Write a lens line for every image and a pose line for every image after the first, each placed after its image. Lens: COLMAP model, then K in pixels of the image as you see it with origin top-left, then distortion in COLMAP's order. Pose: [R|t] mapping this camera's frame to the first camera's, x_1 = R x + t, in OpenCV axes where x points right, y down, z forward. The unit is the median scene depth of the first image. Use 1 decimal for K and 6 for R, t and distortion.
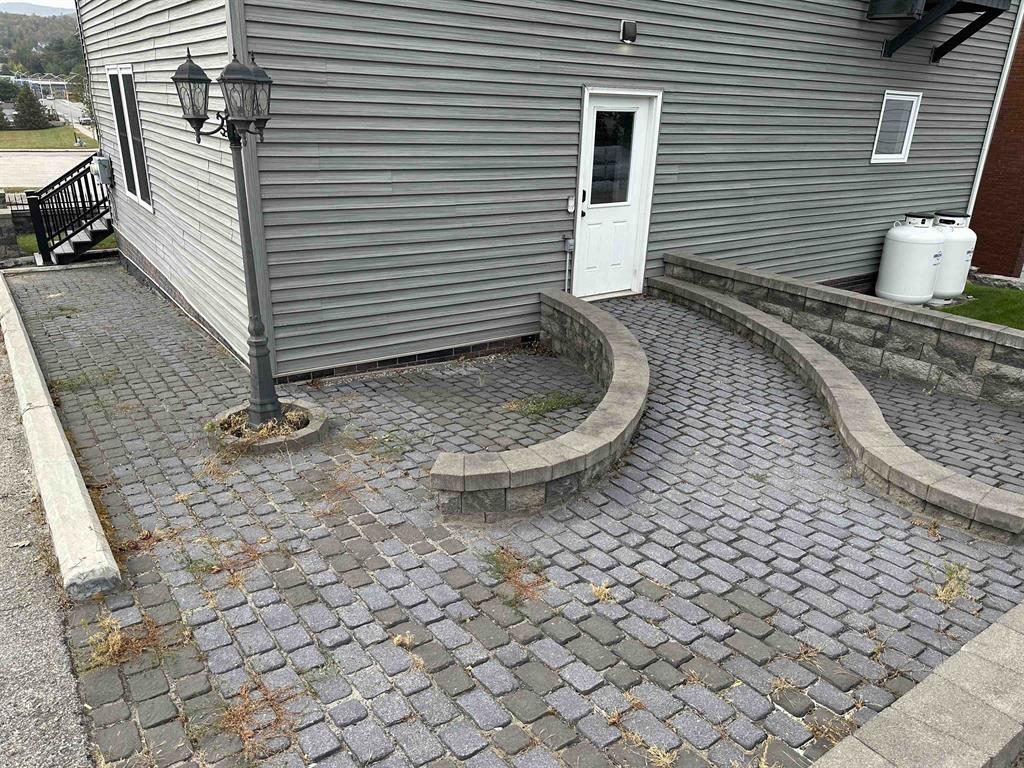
lens RADIAL K [[708.8, 0, 513.0], [0, 708.8, 391.9], [0, 0, 1]] dist [0.077186, -0.078723]
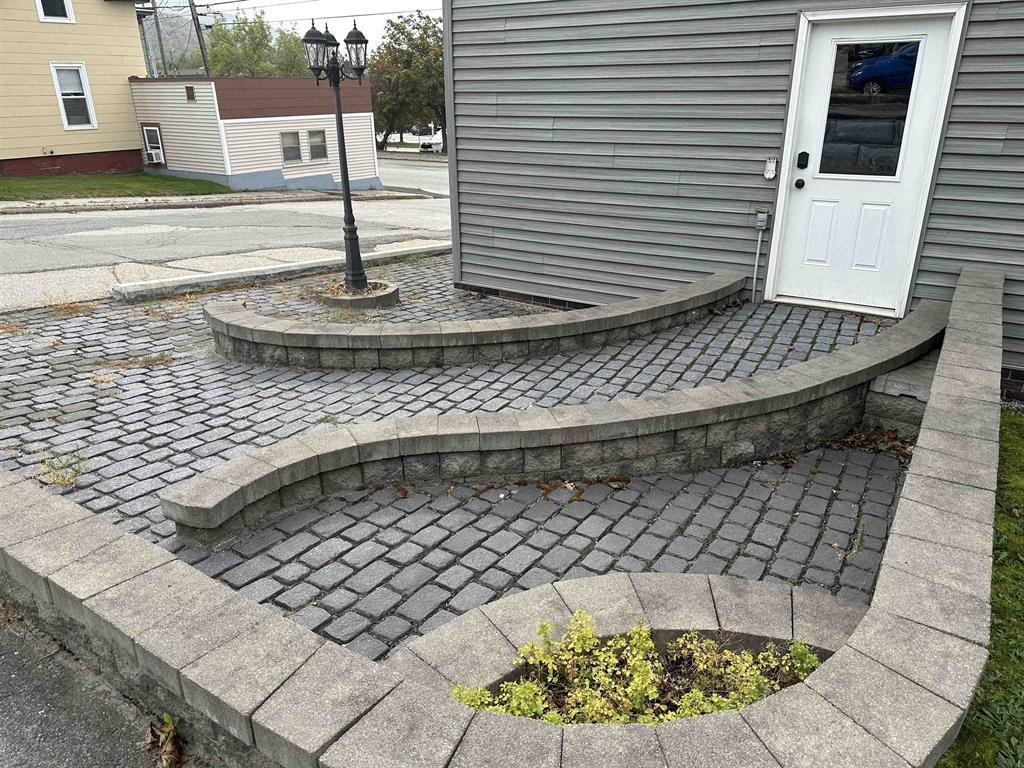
lens RADIAL K [[724.7, 0, 512.0], [0, 724.7, 384.0], [0, 0, 1]] dist [0.003804, -0.010717]
pose [[0.386914, 0.308299, -0.869051, 0.698992], [-0.323989, 0.927816, 0.184901, -0.098198], [0.863324, 0.210022, 0.458871, 0.432734]]
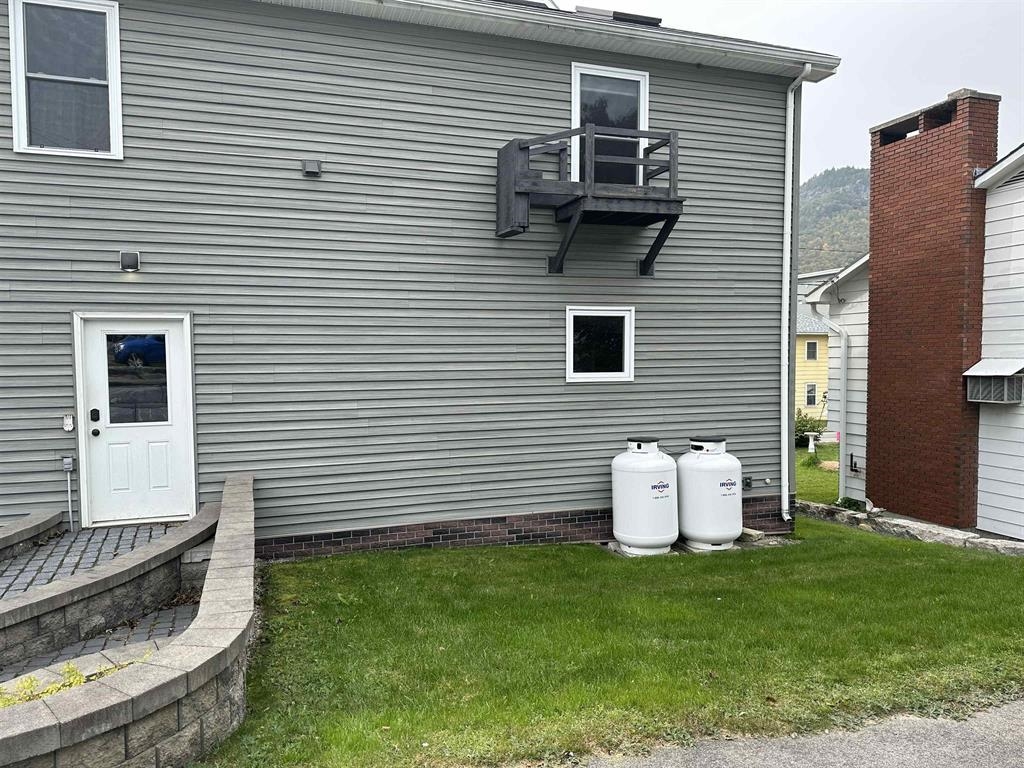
lens RADIAL K [[740.0, 0, 512.8], [0, 740.0, 404.0], [0, 0, 1]] dist [0.048103, -0.062080]
pose [[0.962552, -0.026241, -0.269824, 0.900403], [-0.060665, 0.949215, -0.308725, -0.011533], [0.264222, 0.313533, 0.912077, 0.220246]]
